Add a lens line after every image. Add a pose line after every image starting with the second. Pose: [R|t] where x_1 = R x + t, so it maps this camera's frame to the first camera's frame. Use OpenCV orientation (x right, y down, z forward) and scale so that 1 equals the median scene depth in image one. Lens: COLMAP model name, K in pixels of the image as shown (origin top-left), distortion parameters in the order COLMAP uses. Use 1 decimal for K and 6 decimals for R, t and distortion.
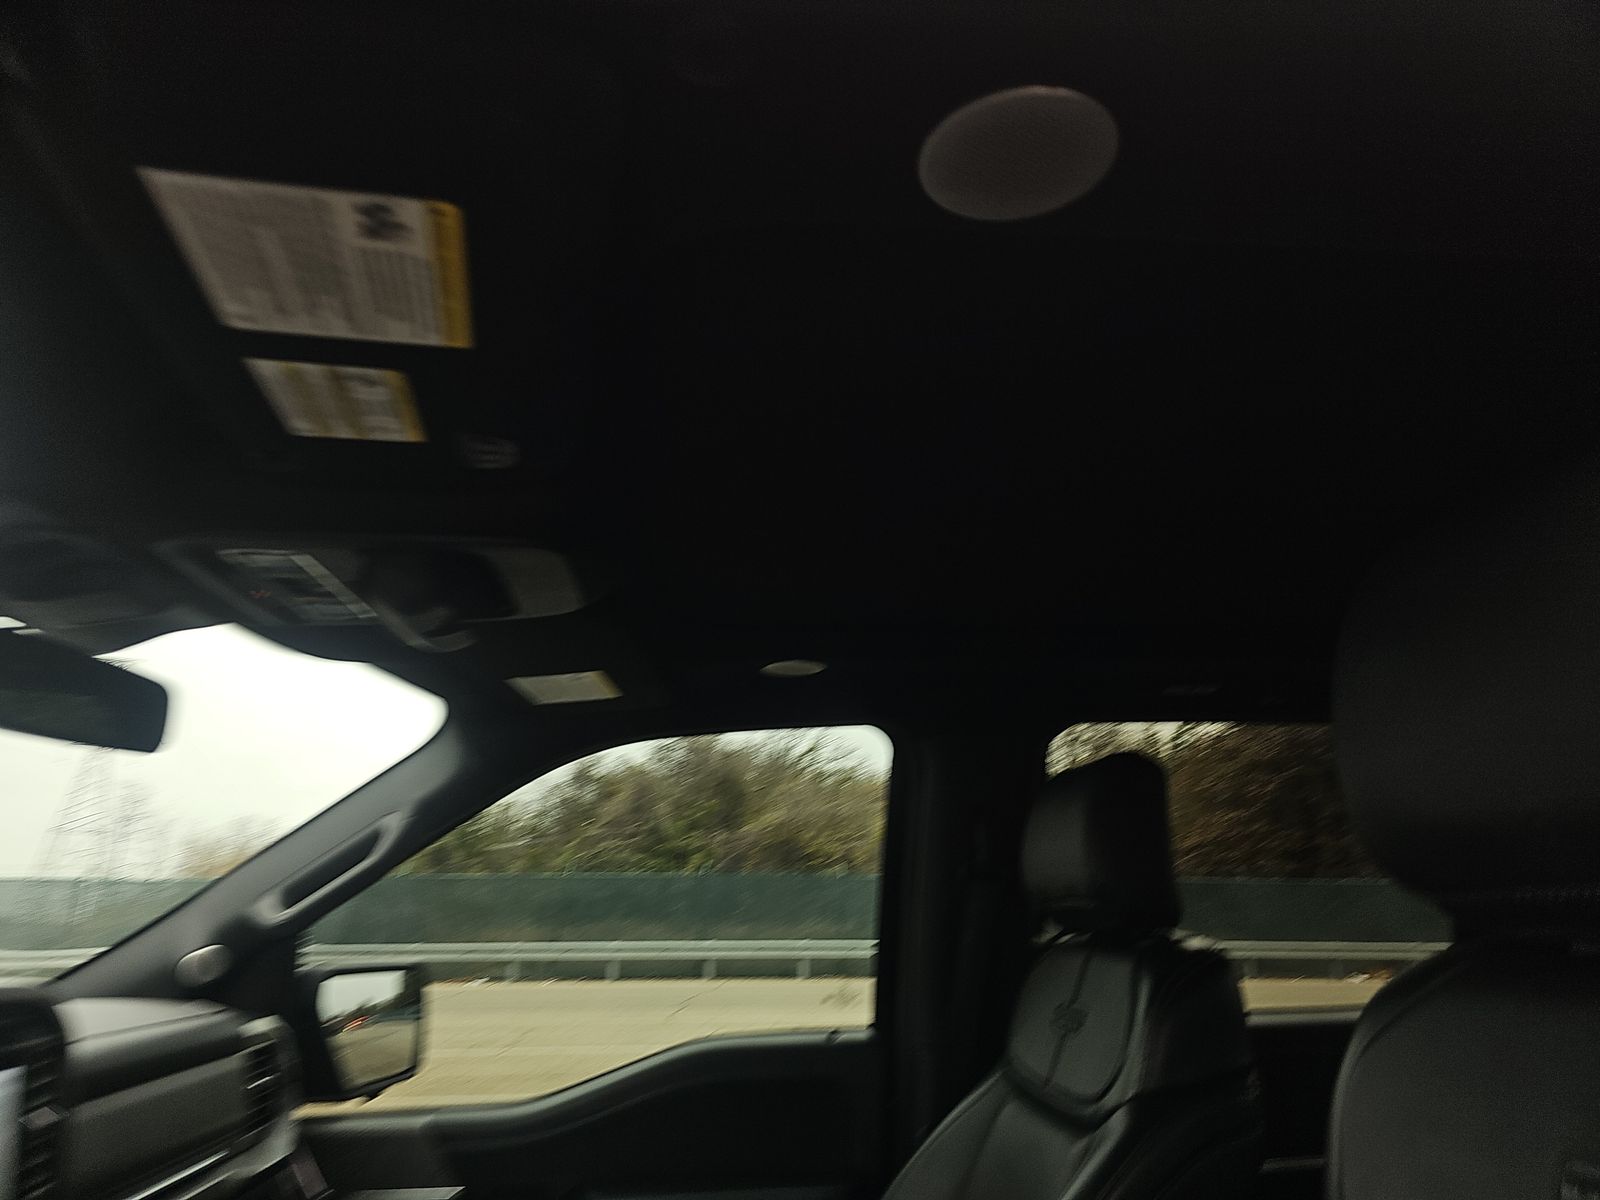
lens RADIAL K [[1084.4, 0, 806.2], [0, 1084.4, 606.4], [0, 0, 1]] dist [0.021068, -0.008781]
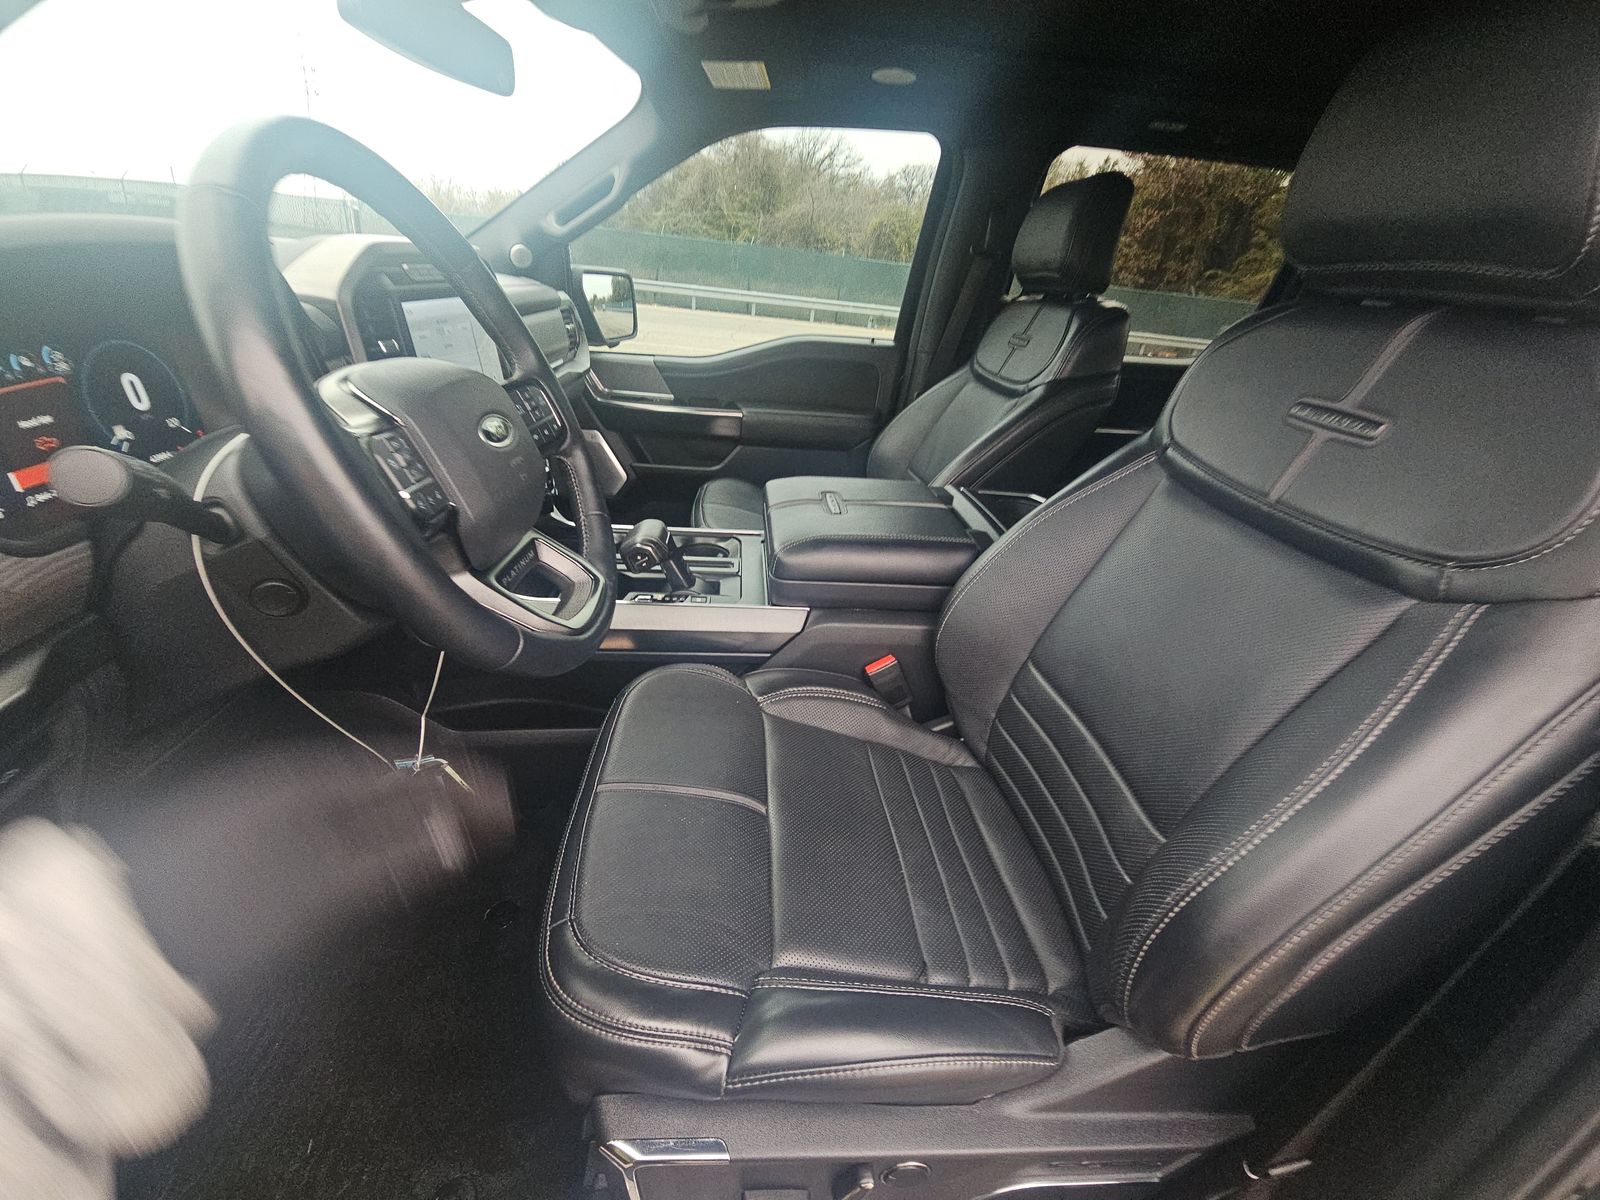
lens RADIAL K [[654.6, 0, 777.0], [0, 654.6, 594.6], [0, 0, 1]] dist [0.013170, -0.001178]
pose [[0.993447, 0.114288, 0.000847, -0.089945], [-0.086198, 0.744363, 0.662189, 0.003840], [0.075050, -0.657923, 0.749336, -0.099914]]
